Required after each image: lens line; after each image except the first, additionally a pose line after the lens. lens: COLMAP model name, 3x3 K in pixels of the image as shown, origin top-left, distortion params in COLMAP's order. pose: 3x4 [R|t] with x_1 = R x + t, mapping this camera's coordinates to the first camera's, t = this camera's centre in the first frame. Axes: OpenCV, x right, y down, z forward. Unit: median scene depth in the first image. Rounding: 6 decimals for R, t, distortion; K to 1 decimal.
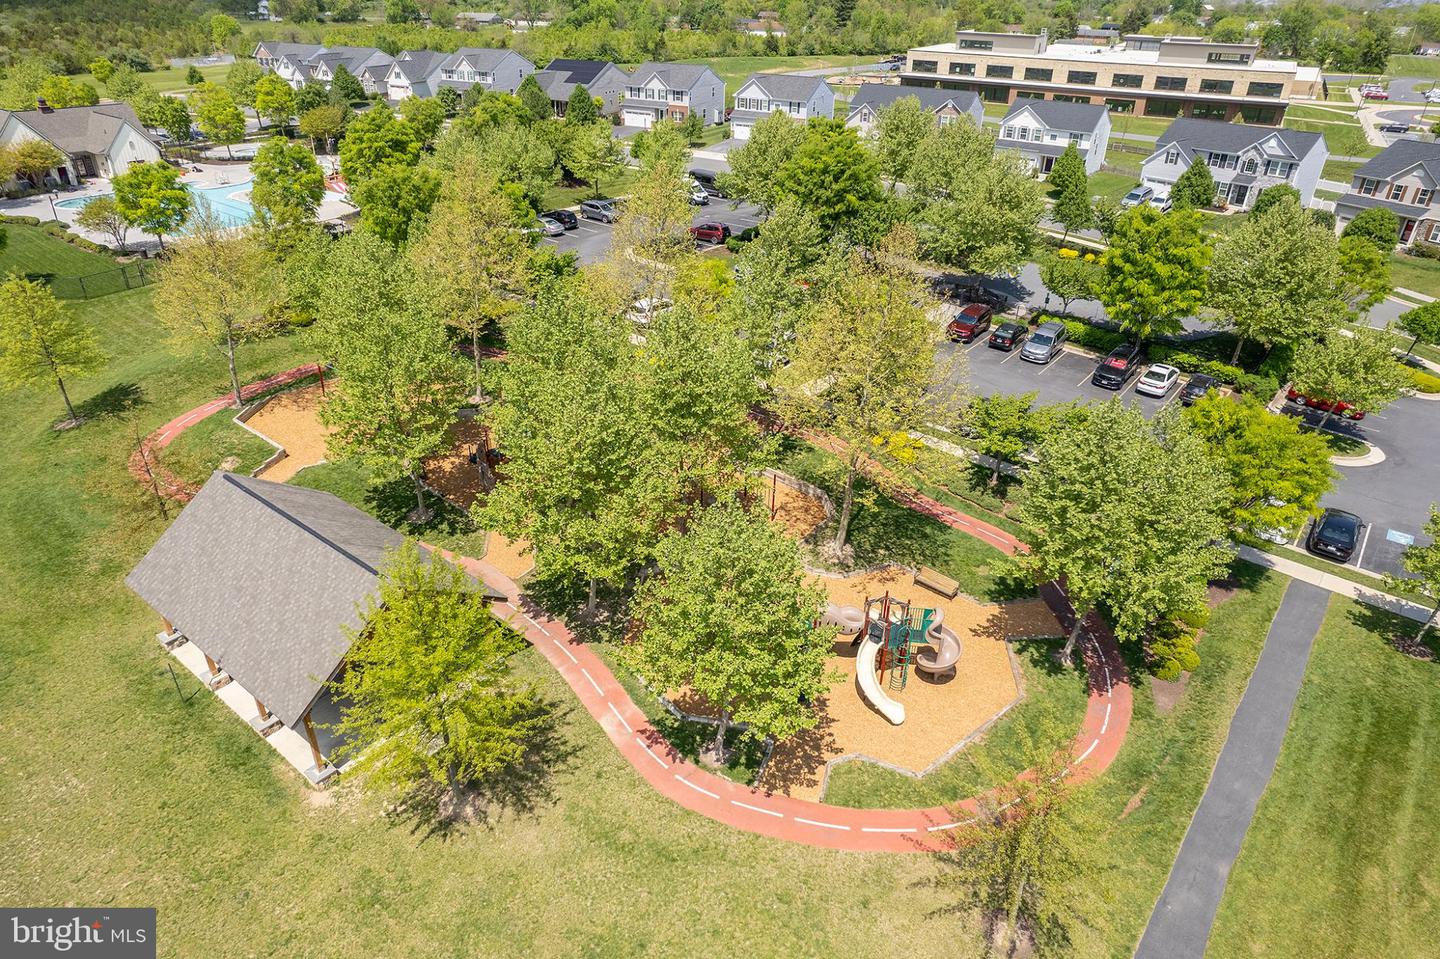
lens RADIAL K [[921.1, 0, 715.4], [0, 921.1, 479.5], [0, 0, 1]] dist [-0.072118, 0.061734]
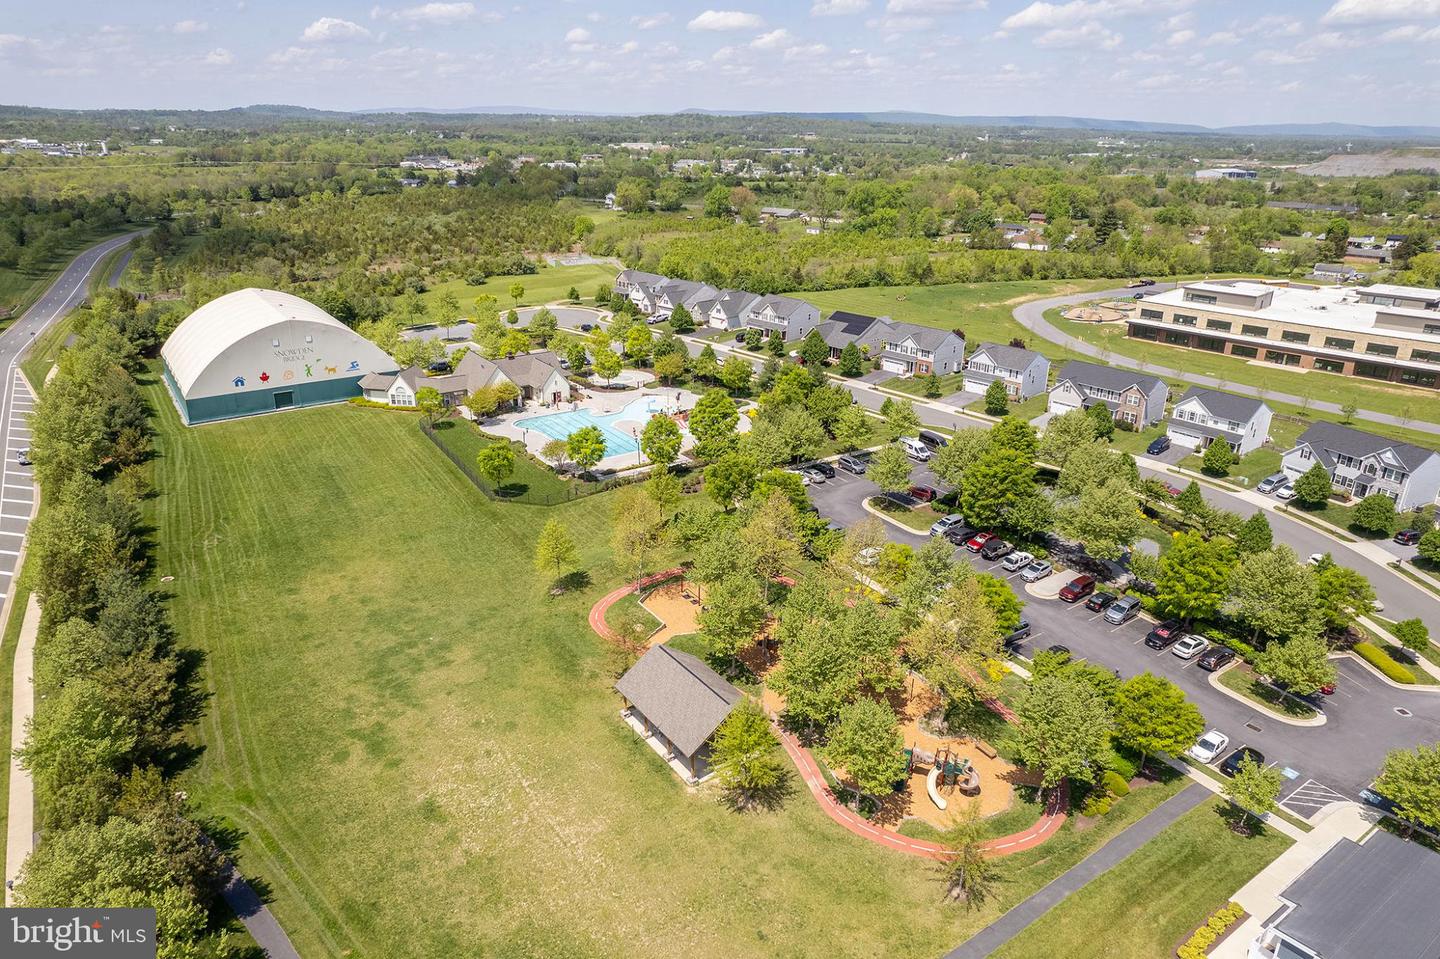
lens RADIAL K [[921.1, 0, 715.4], [0, 921.1, 479.5], [0, 0, 1]] dist [-0.072118, 0.061734]
pose [[0.957550, 0.102304, -0.269503, 0.129397], [-0.139902, 0.982348, -0.124175, -0.109189], [0.252042, 0.156607, 0.954960, -0.914636]]
